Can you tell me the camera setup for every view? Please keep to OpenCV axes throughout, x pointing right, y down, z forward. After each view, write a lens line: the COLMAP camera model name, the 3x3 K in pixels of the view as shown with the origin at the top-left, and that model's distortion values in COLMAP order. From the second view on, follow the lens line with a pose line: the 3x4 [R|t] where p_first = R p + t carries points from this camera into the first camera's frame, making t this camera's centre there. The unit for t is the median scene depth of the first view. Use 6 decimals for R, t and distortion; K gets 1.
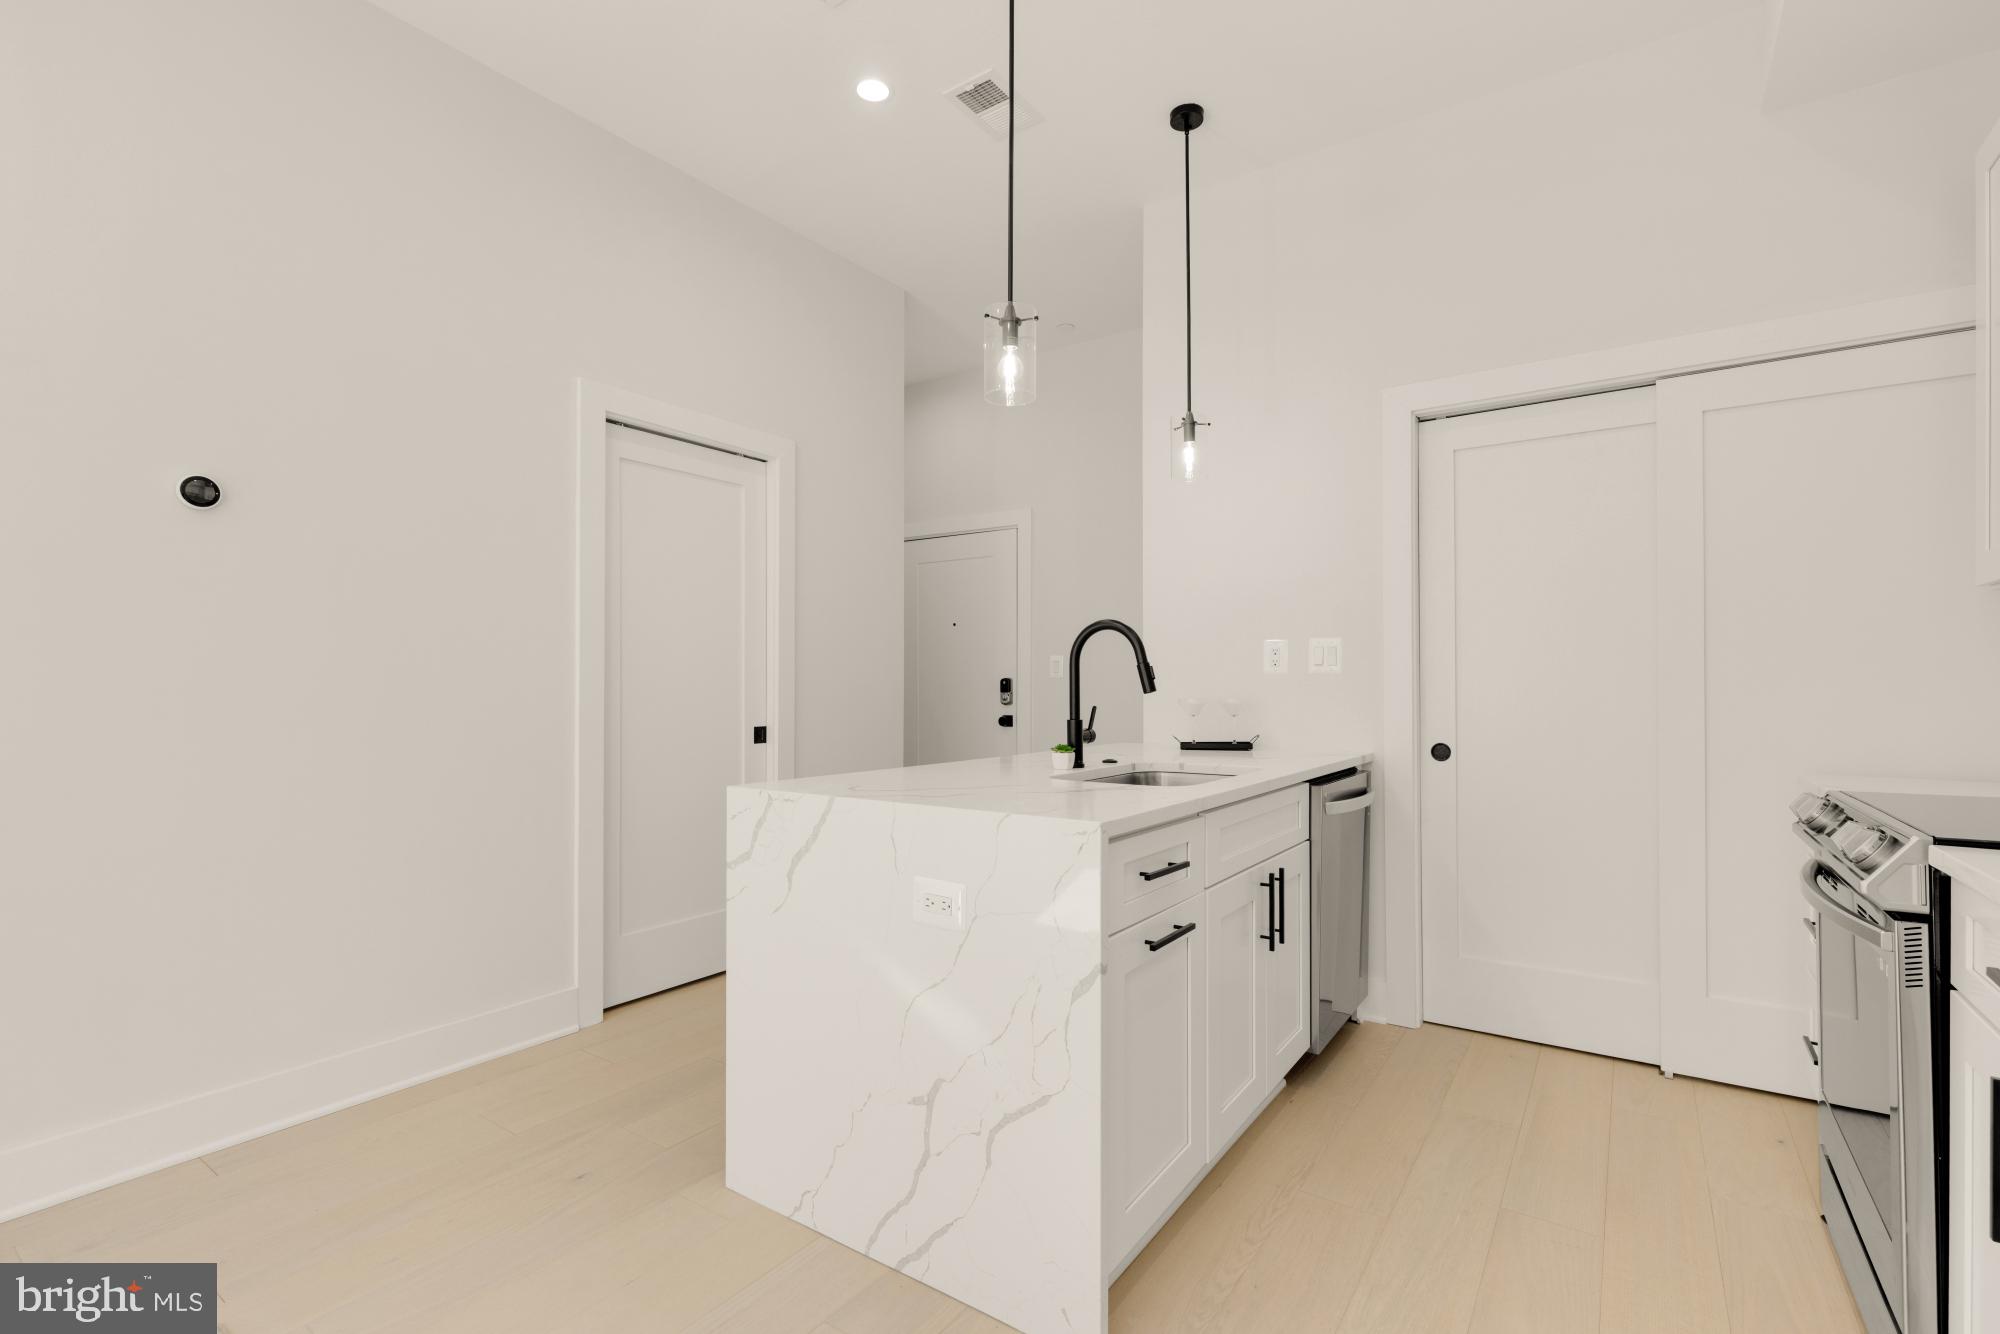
lens RADIAL K [[912.9, 0, 1000.0], [0, 912.9, 667.0], [0, 0, 1]] dist [-0.004223, -0.000142]
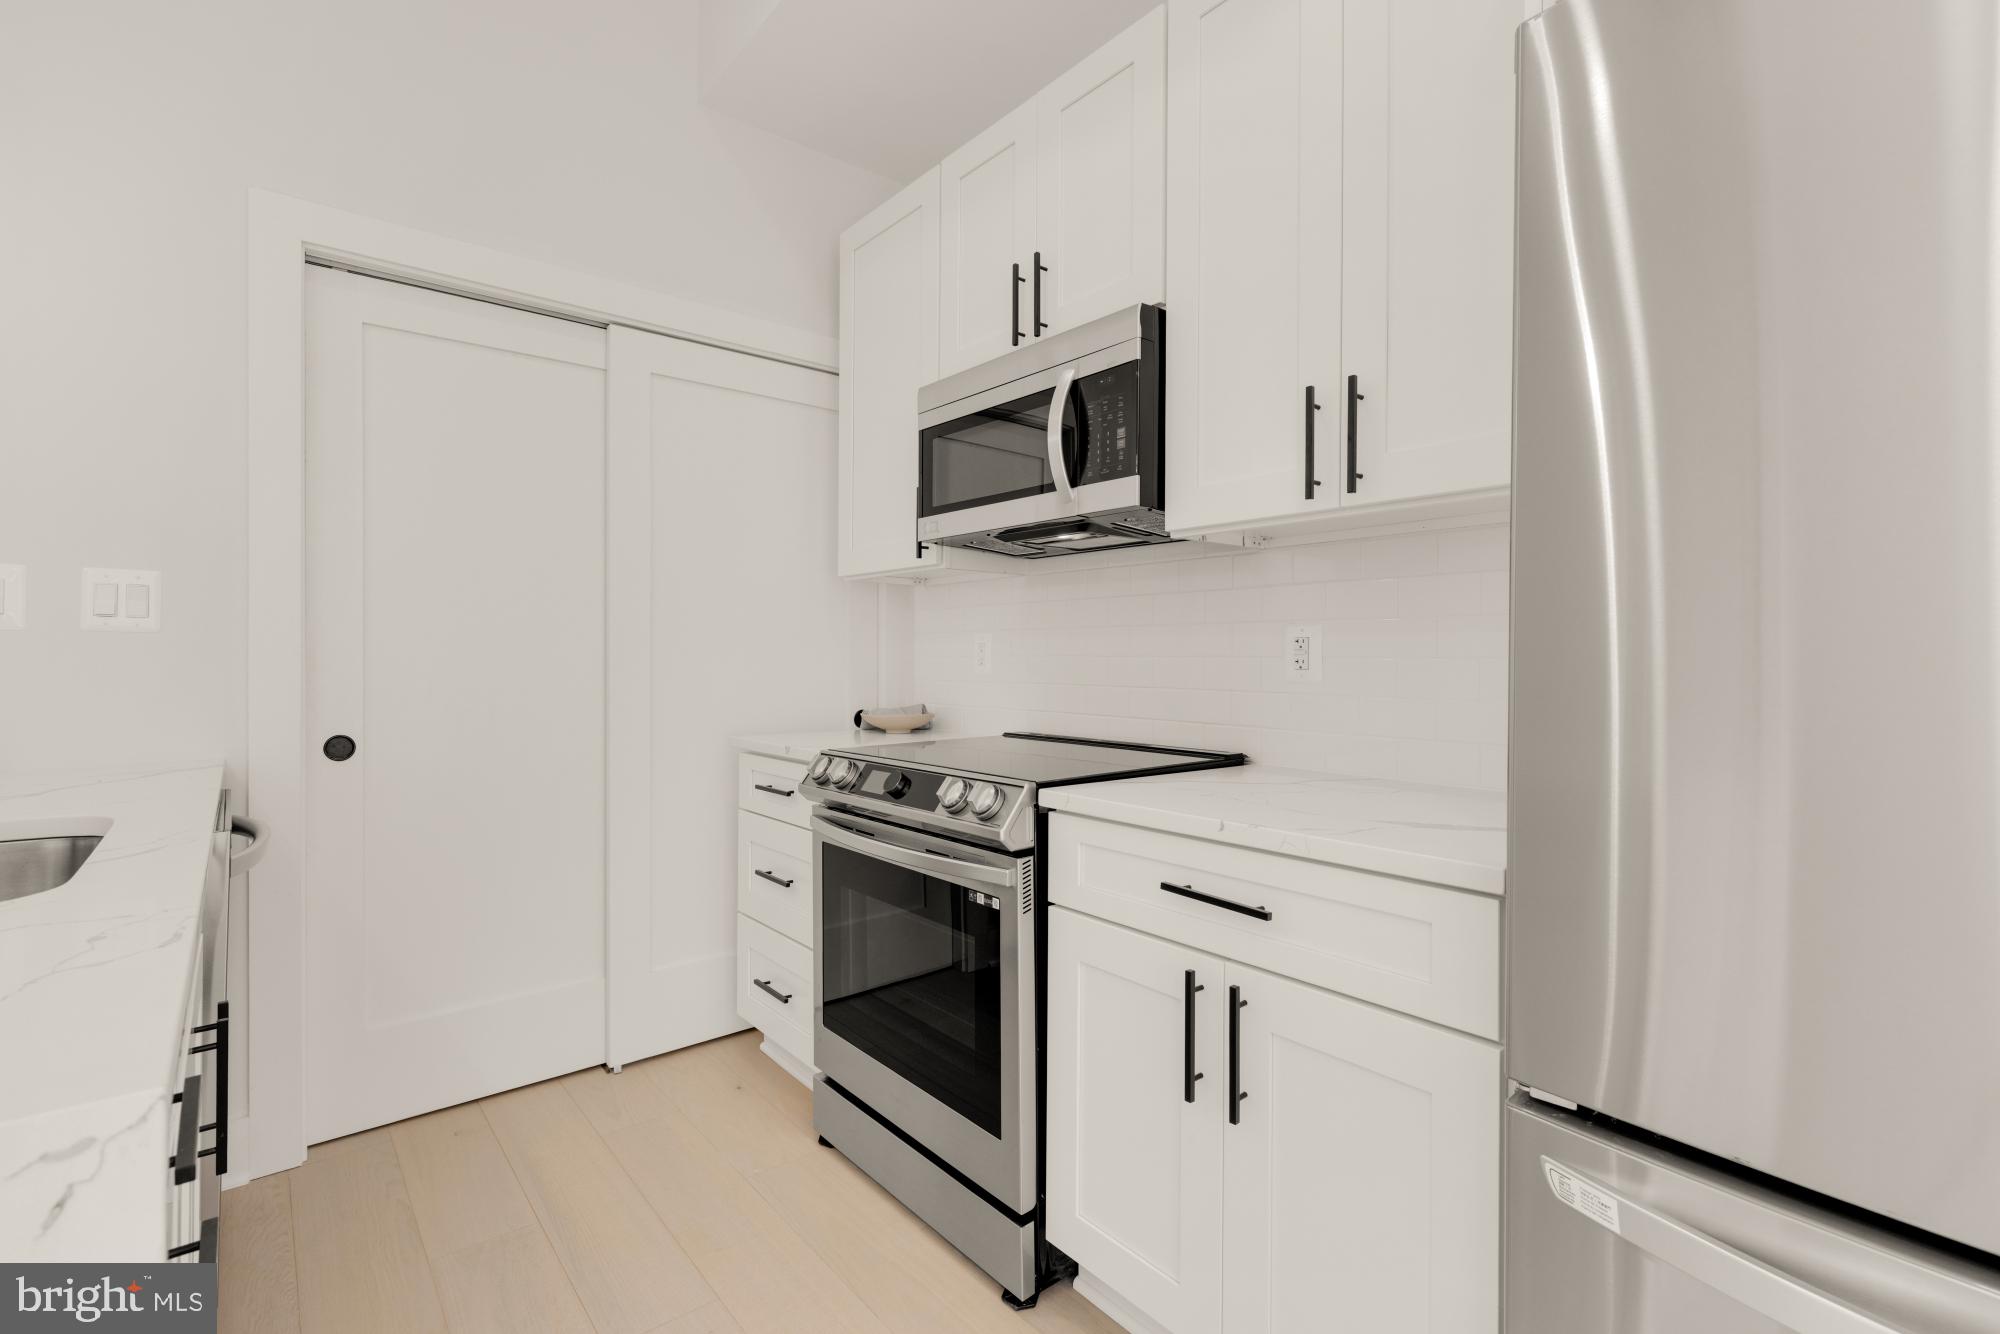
lens RADIAL K [[909.1, 0, 1000.0], [0, 909.1, 667.0], [0, 0, 1]] dist [0.020323, 0.000064]
pose [[0.262125, -0.006345, 0.965013, -0.096186], [-0.023924, 0.999628, 0.013071, 0.014376], [-0.964737, -0.026513, 0.261876, 0.505884]]
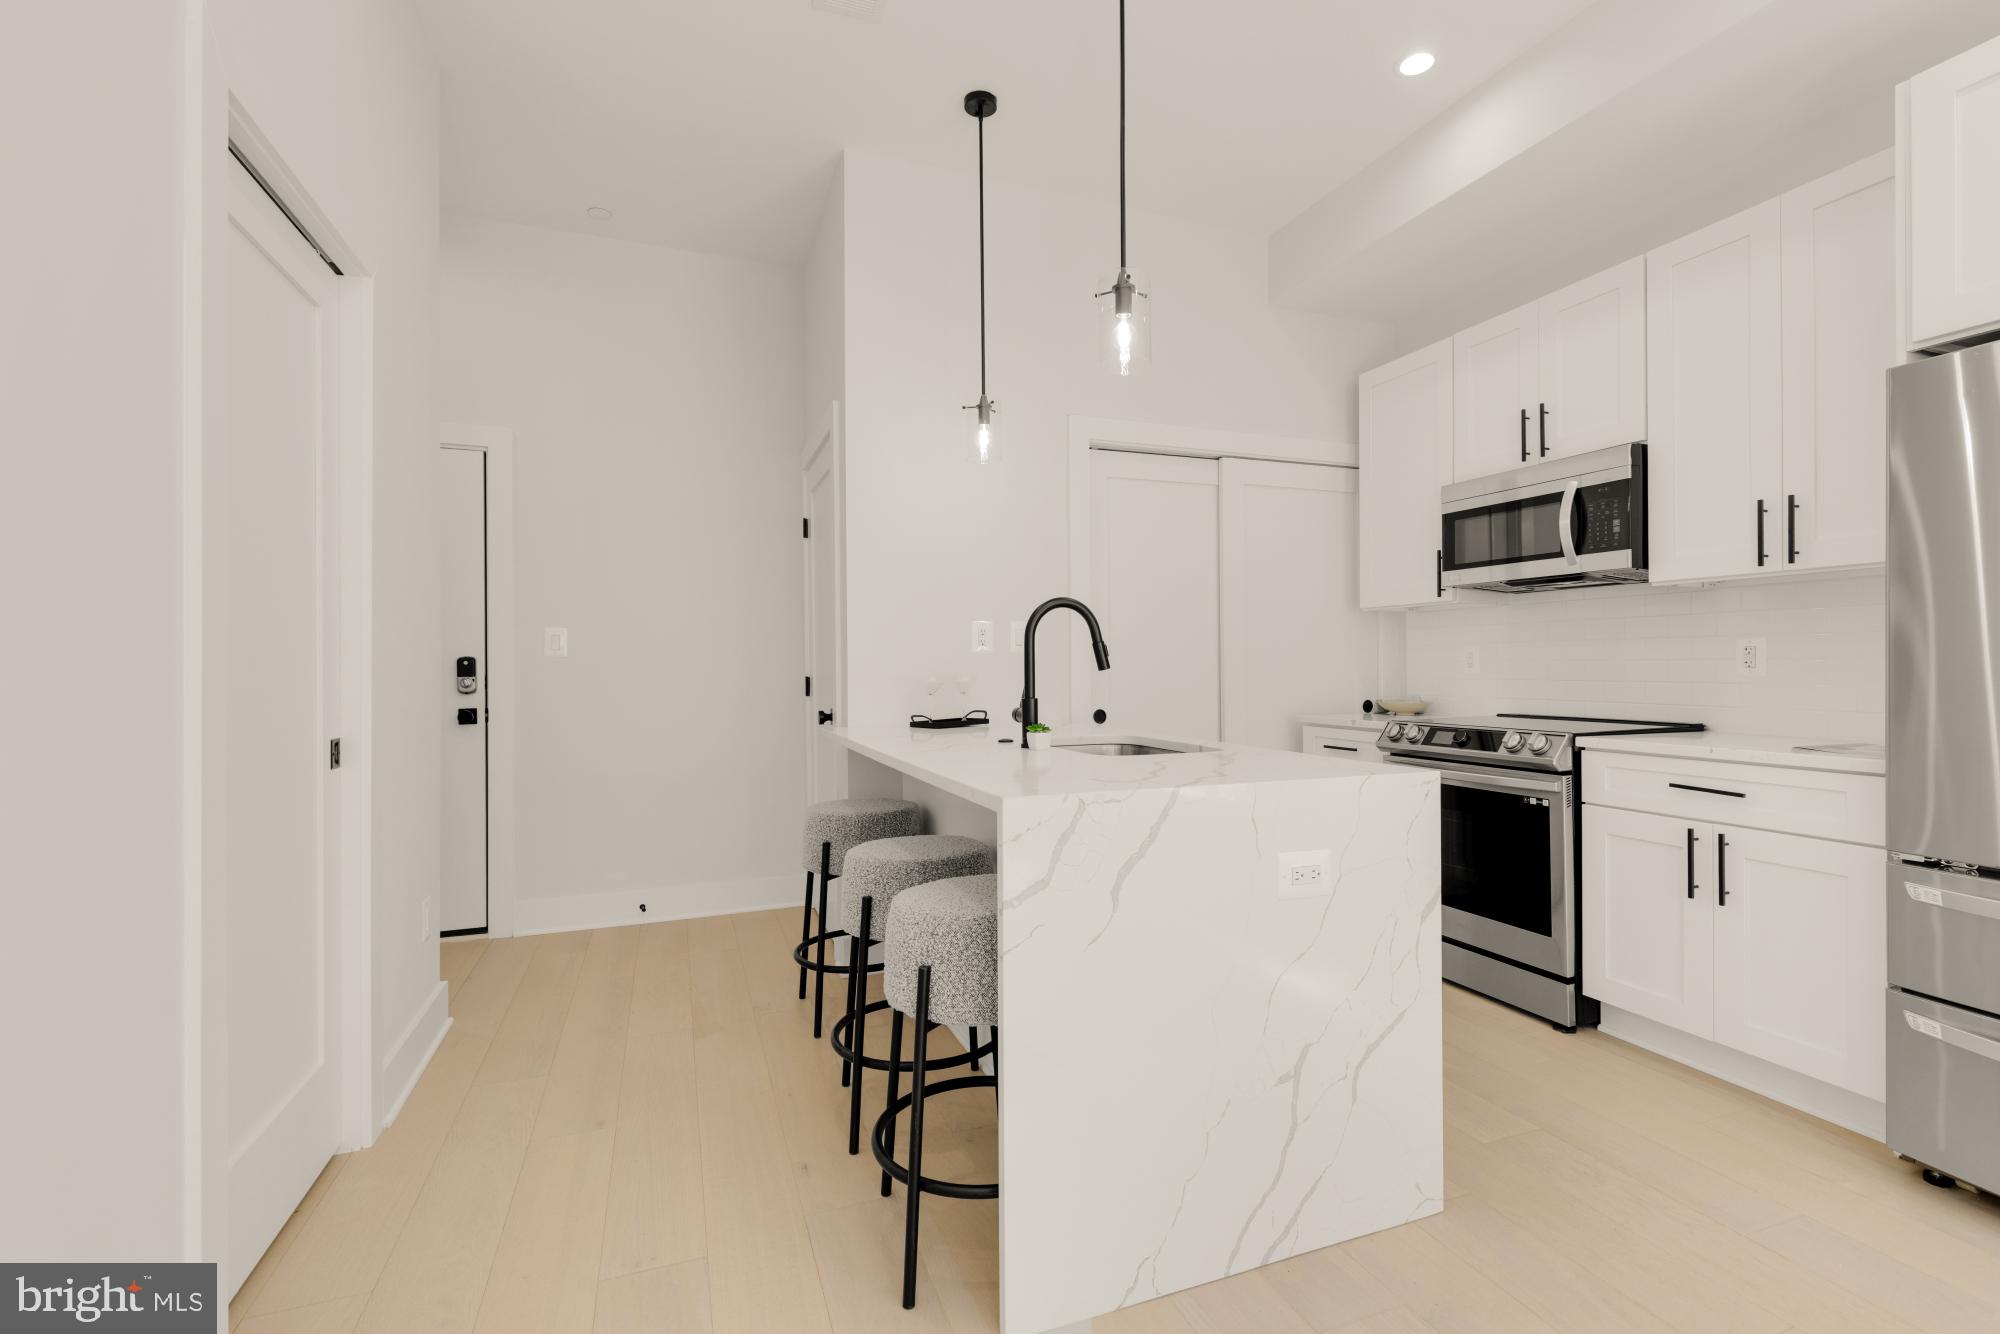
lens RADIAL K [[892.3, 0, 1040.4], [0, 892.3, 670.3], [0, 0, 1]] dist [0.001245, 0.000107]
pose [[0.546559, -0.005025, 0.837405, -0.926812], [-0.011834, 0.999836, 0.013723, 0.020431], [-0.837337, -0.017410, 0.546410, 0.622784]]
